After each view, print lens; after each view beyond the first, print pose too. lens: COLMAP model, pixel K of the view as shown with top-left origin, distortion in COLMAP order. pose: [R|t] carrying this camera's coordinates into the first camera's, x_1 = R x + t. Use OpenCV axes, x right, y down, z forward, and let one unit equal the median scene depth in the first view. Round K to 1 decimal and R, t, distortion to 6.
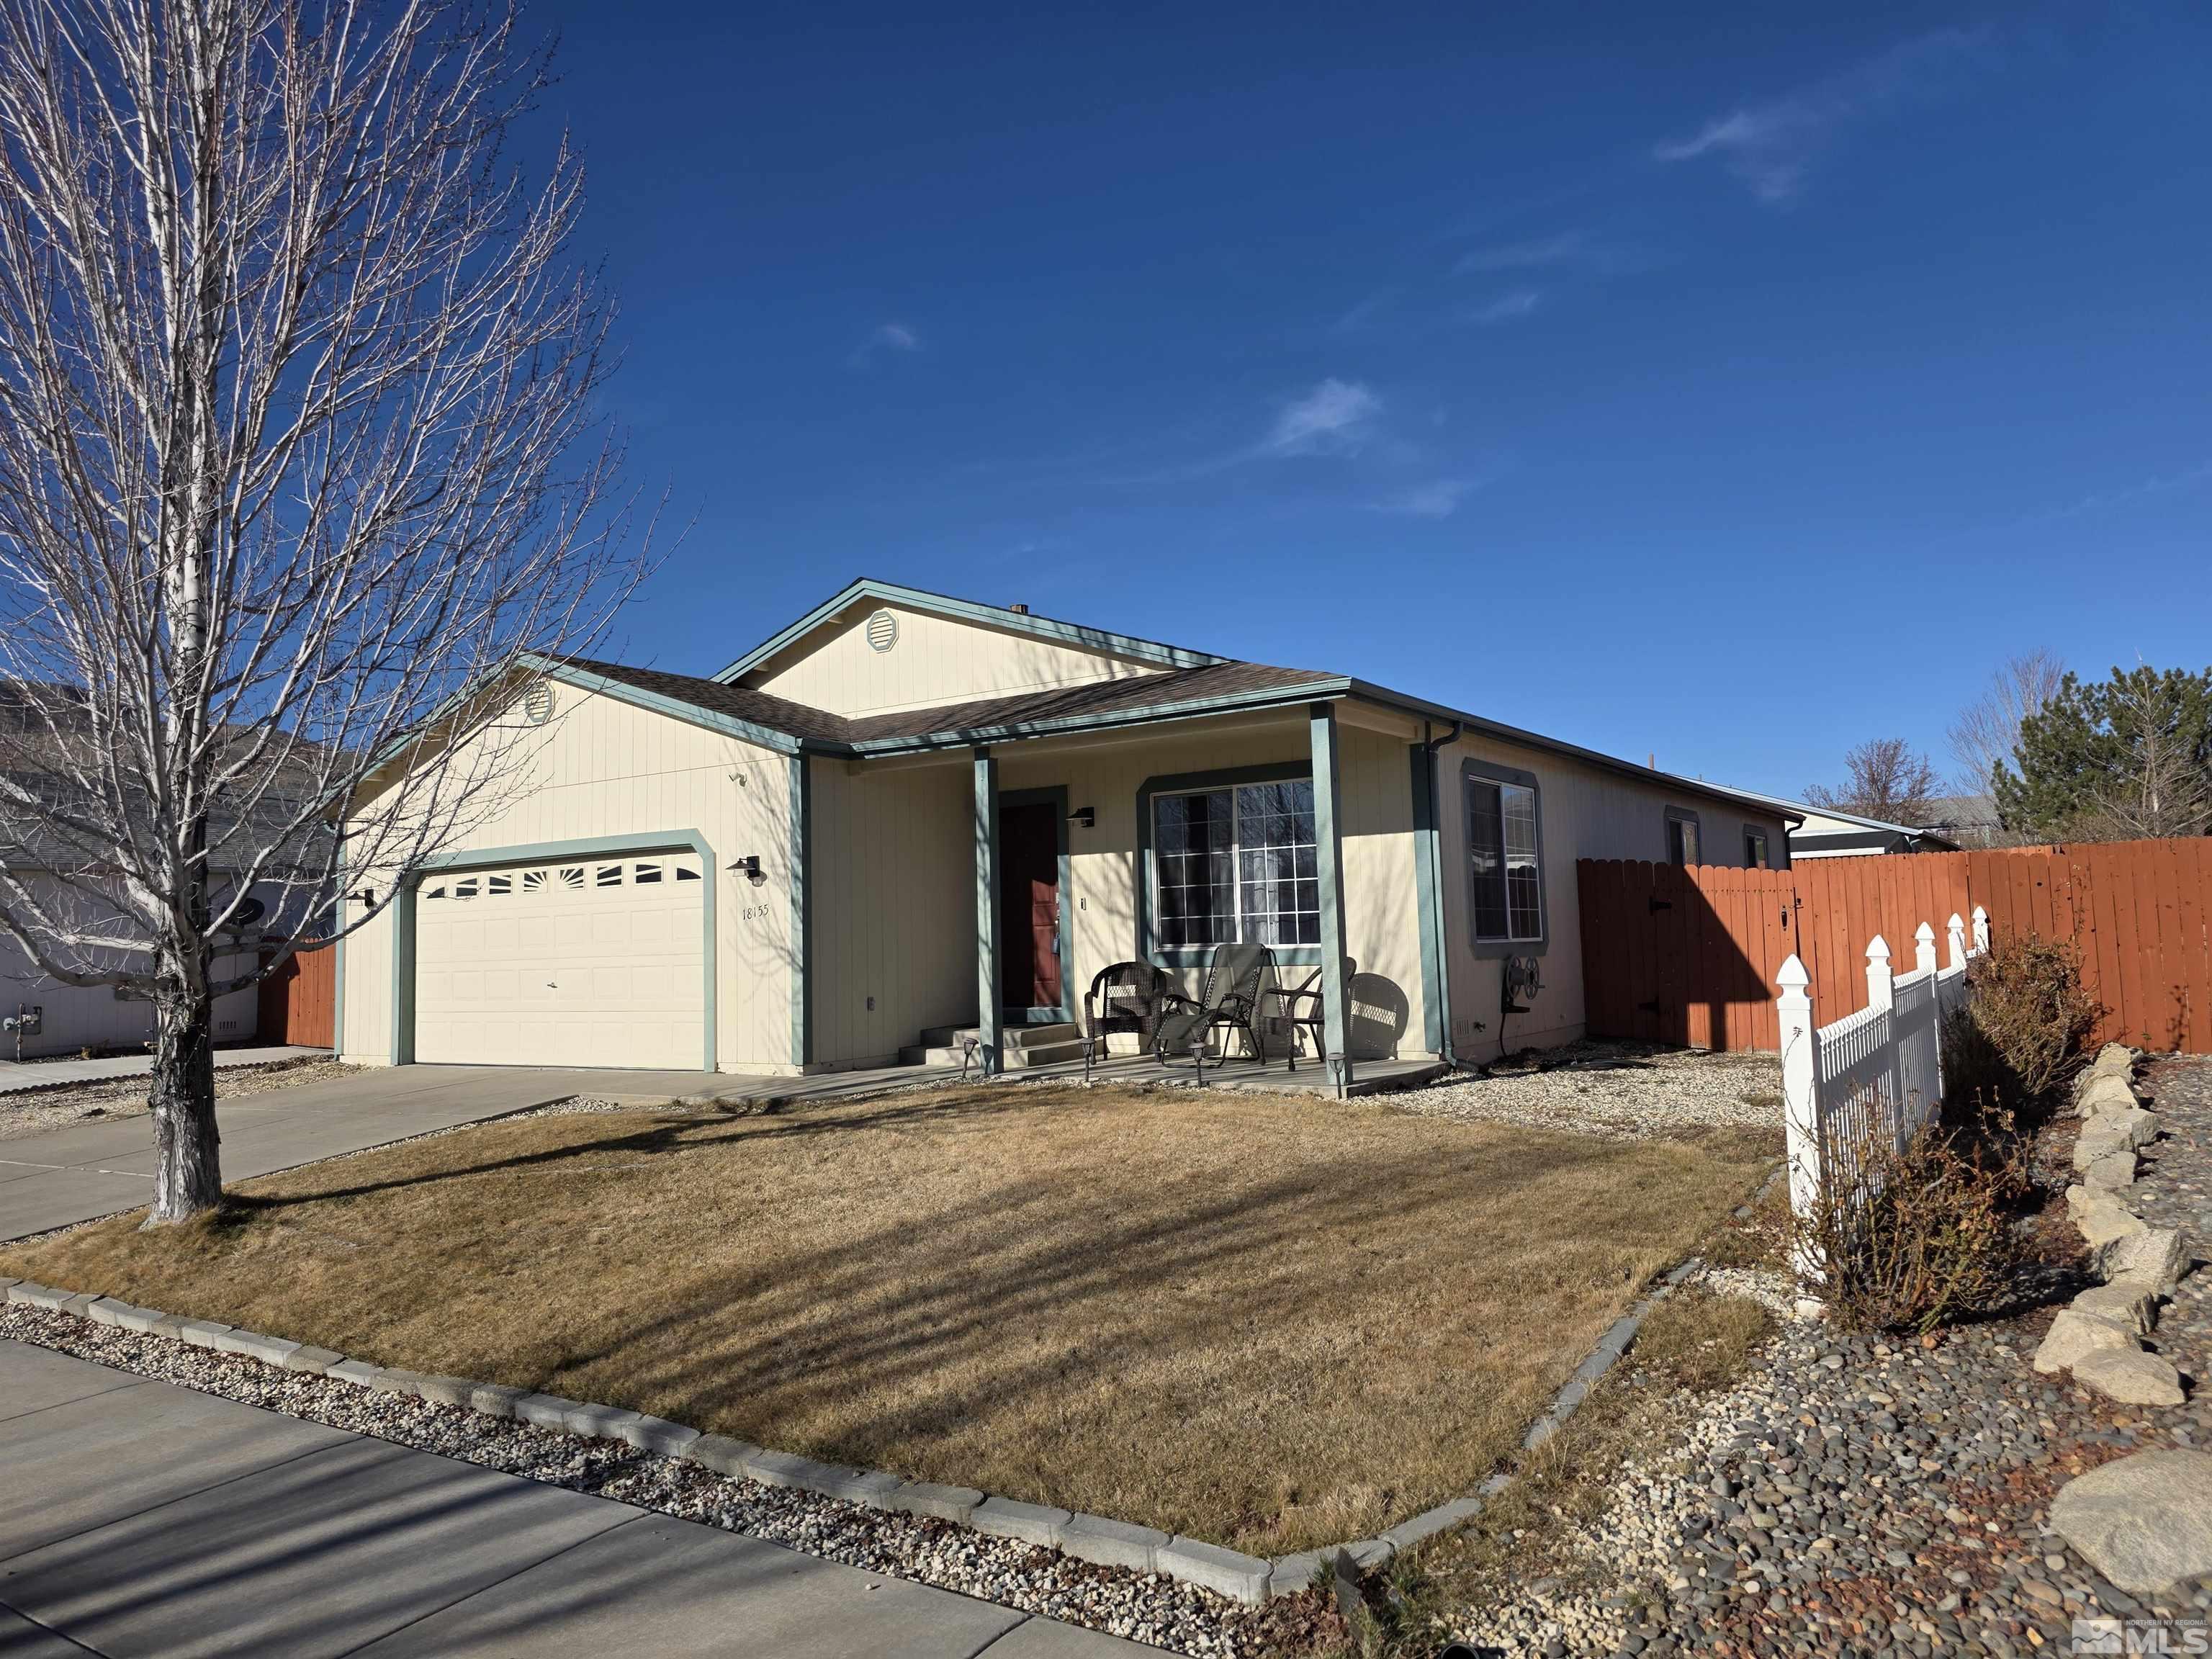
lens RADIAL K [[1488.2, 0, 1109.7], [0, 1488.2, 799.4], [0, 0, 1]] dist [0.058966, -0.046561]
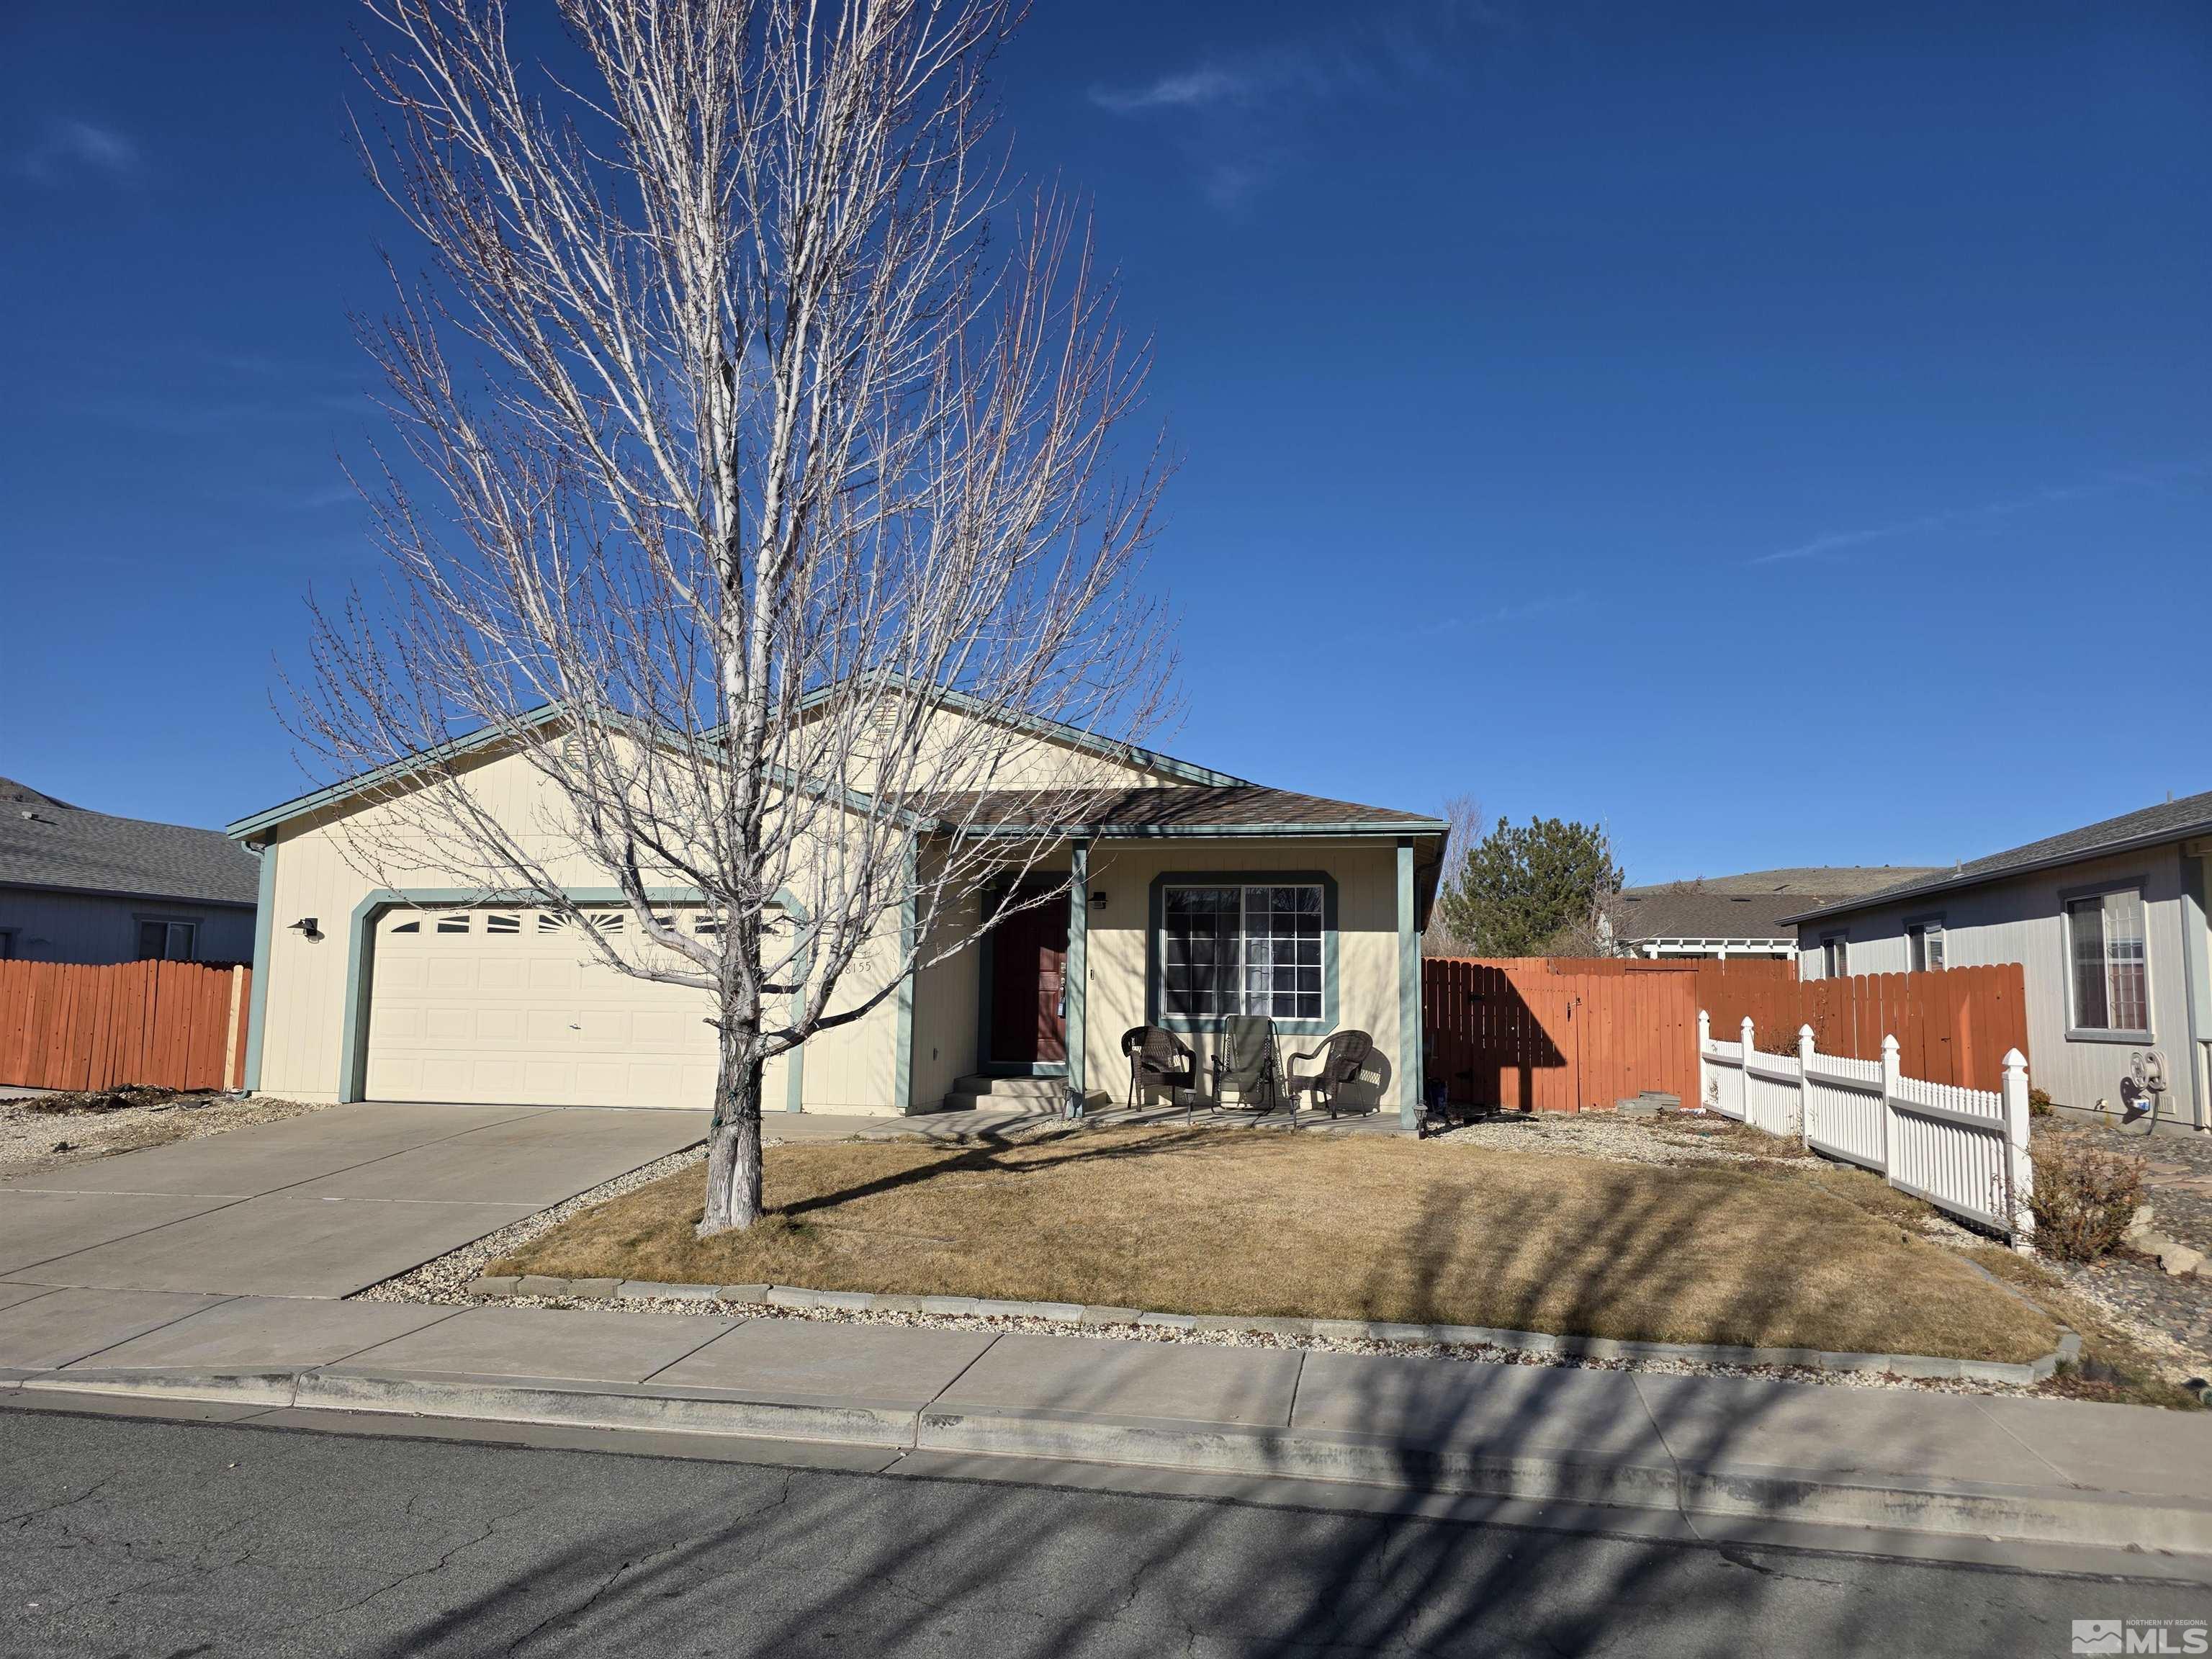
lens RADIAL K [[1488.2, 0, 1112.5], [0, 1488.2, 822.7], [0, 0, 1]] dist [0.058966, -0.046561]
pose [[0.920874, 0.090173, 0.379288, -0.635699], [-0.079952, 0.995886, -0.042648, -0.000624], [-0.381573, 0.008948, 0.924295, -0.127897]]
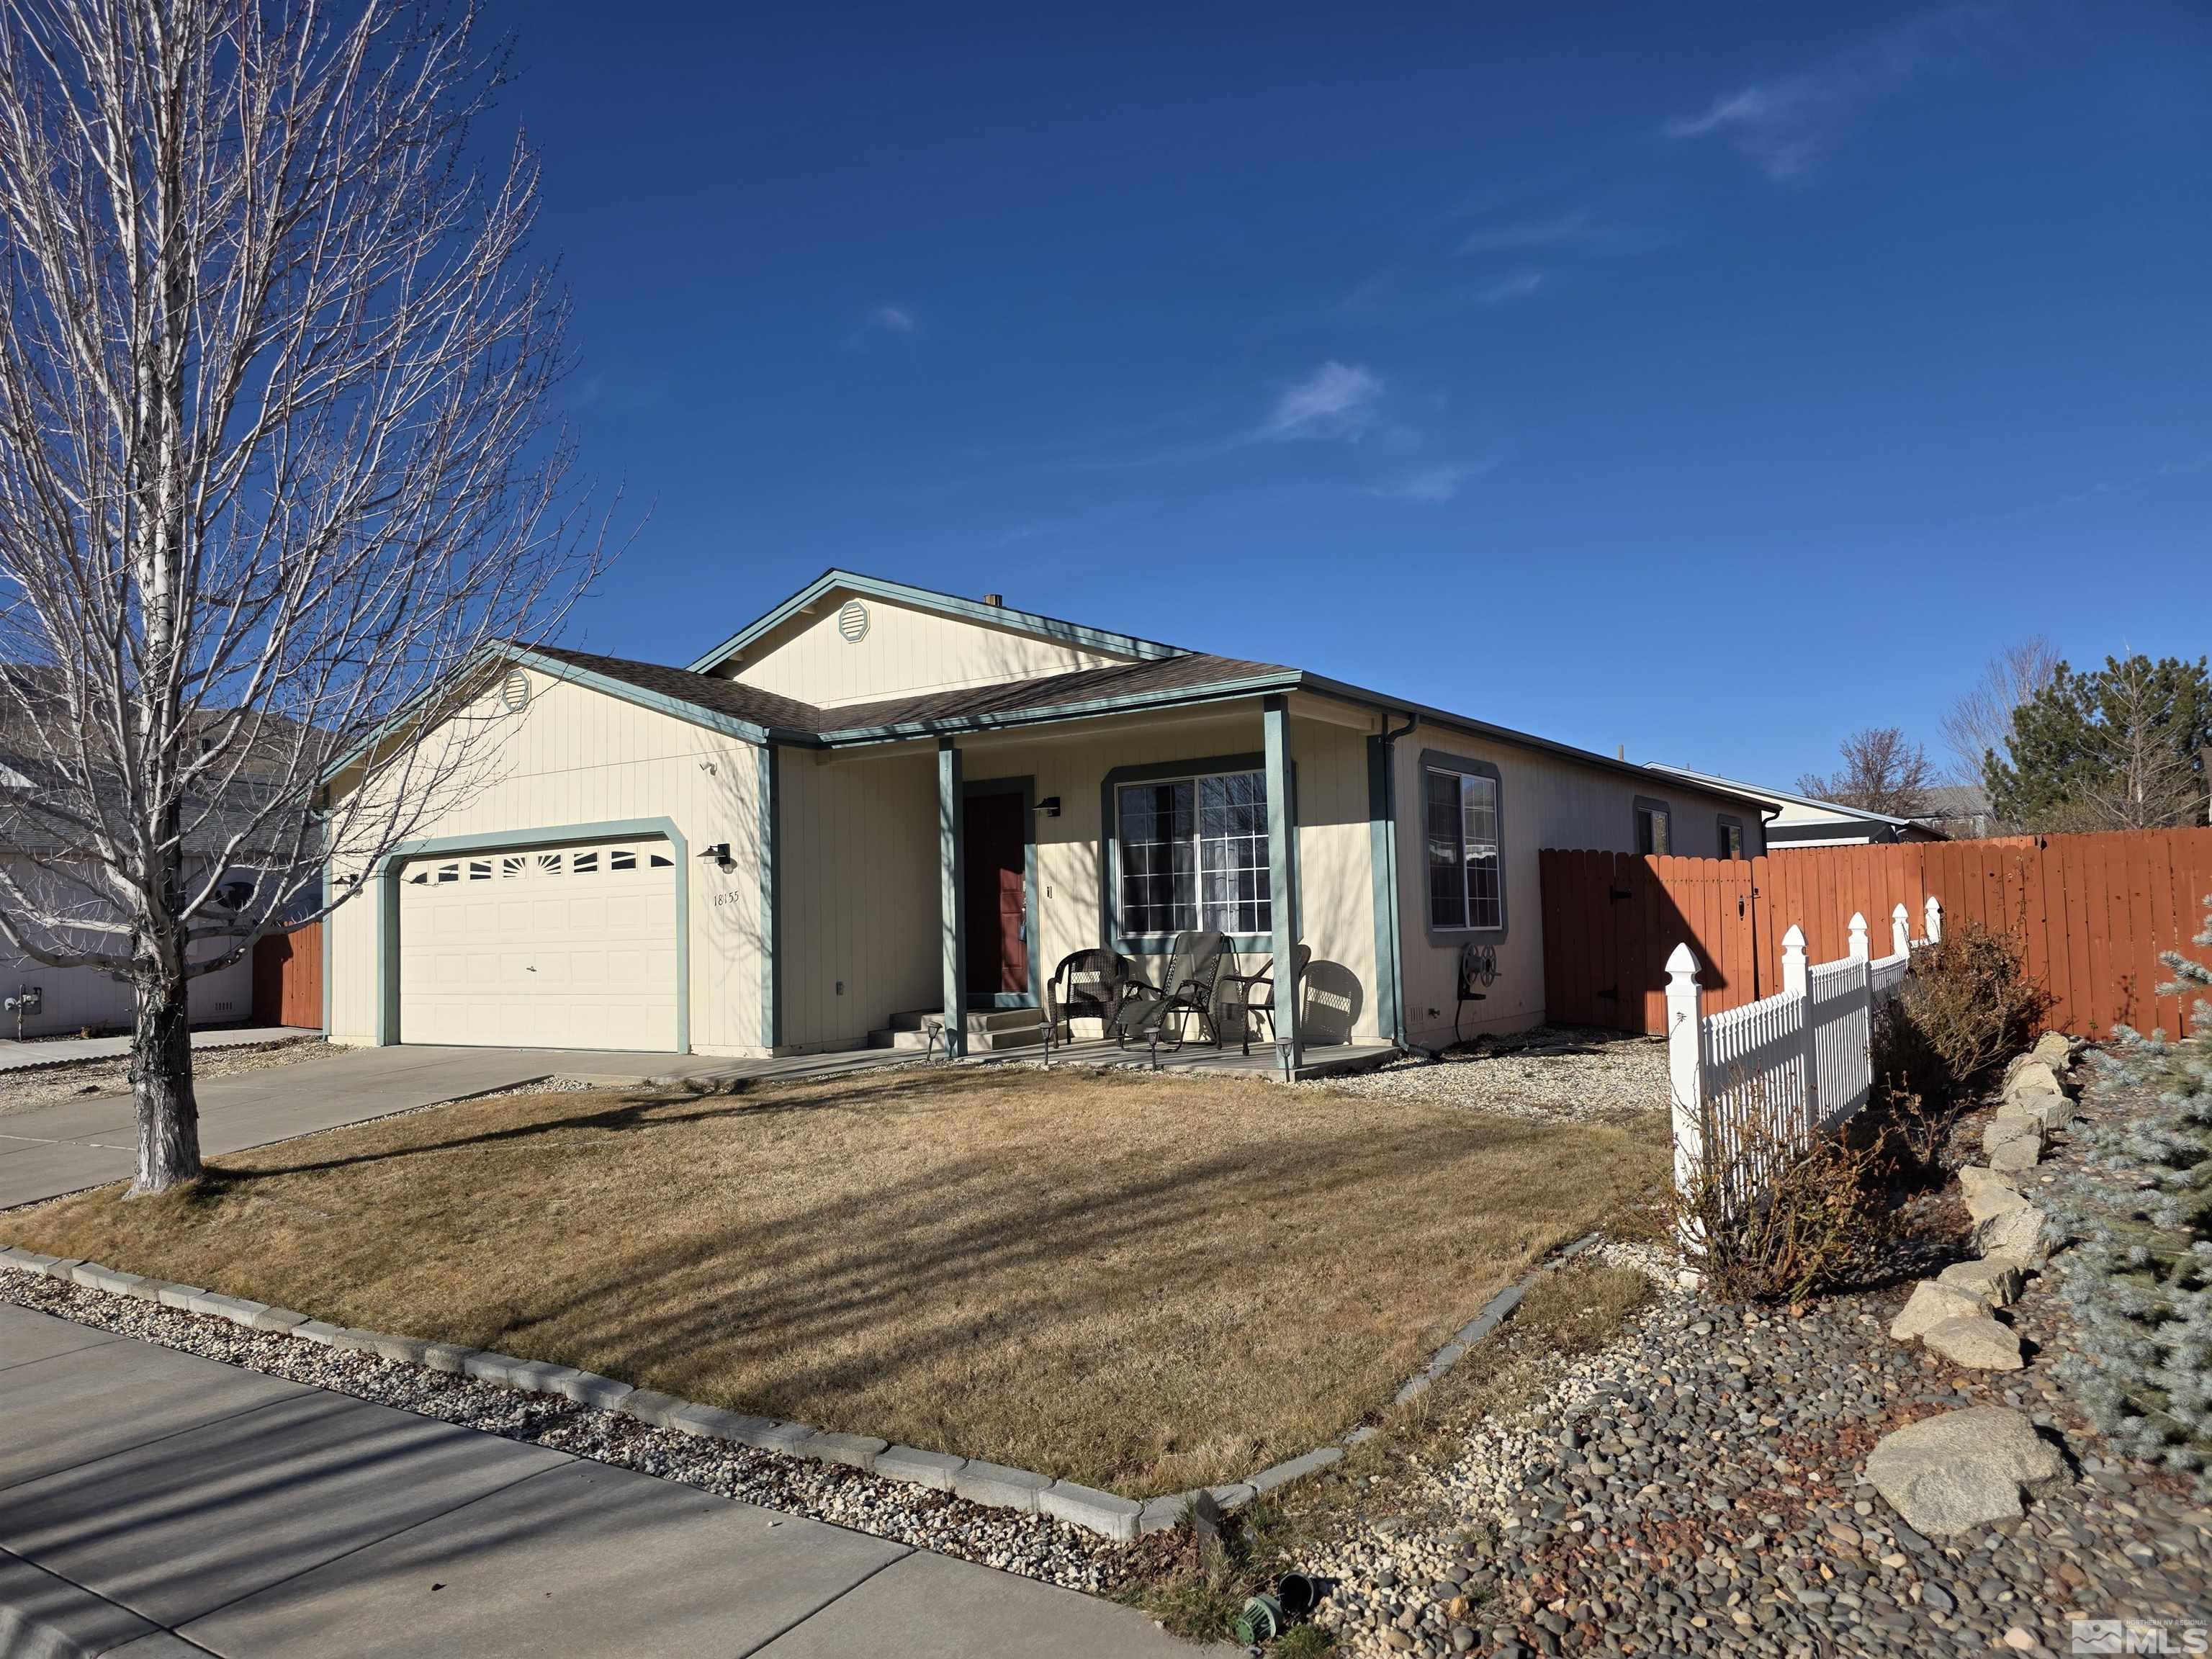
lens RADIAL K [[1488.2, 0, 1088.1], [0, 1488.2, 832.9], [0, 0, 1]] dist [0.058966, -0.046561]
pose [[0.999924, 0.003306, -0.011912, 0.028920], [-0.002935, 0.999516, 0.030966, -0.002301], [0.012009, -0.030929, 0.999449, -0.021876]]
